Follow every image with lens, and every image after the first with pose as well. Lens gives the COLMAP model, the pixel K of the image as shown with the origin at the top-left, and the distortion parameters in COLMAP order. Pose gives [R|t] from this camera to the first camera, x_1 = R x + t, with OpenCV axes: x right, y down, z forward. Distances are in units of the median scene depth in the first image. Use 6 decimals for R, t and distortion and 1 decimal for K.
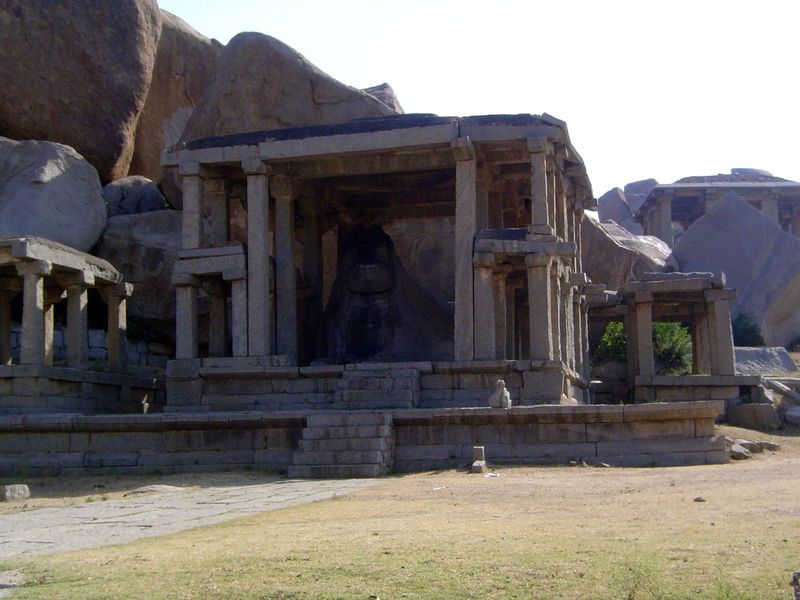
lens RADIAL K [[1347.6, 0, 399.9], [0, 1347.6, 300.5], [0, 0, 1]] dist [-0.003579, 0.000000]
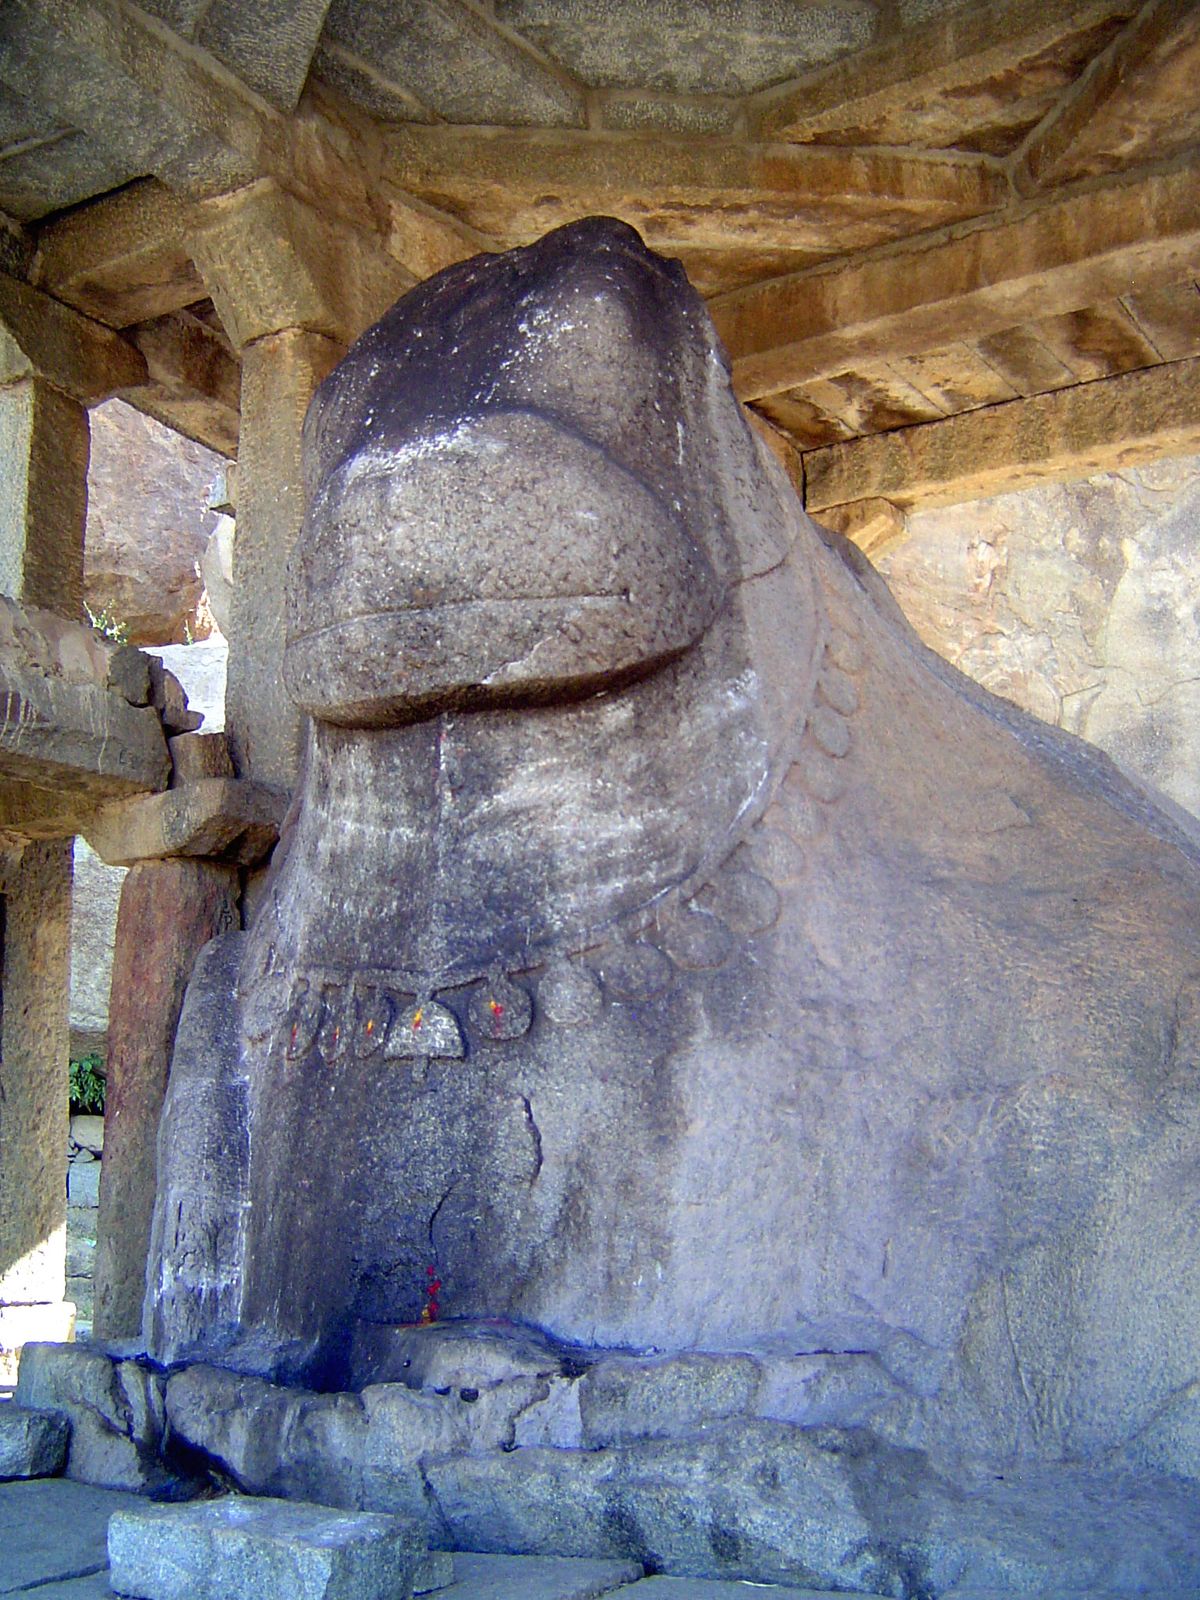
lens RADIAL K [[1809.7, 0, 602.2], [0, 1809.7, 798.4], [0, 0, 1]] dist [-0.133785, 0.000000]
pose [[0.958258, -0.070997, -0.276948, 0.026438], [0.040003, 0.992443, -0.116004, 0.017302], [0.283091, 0.100083, 0.953857, 0.871089]]
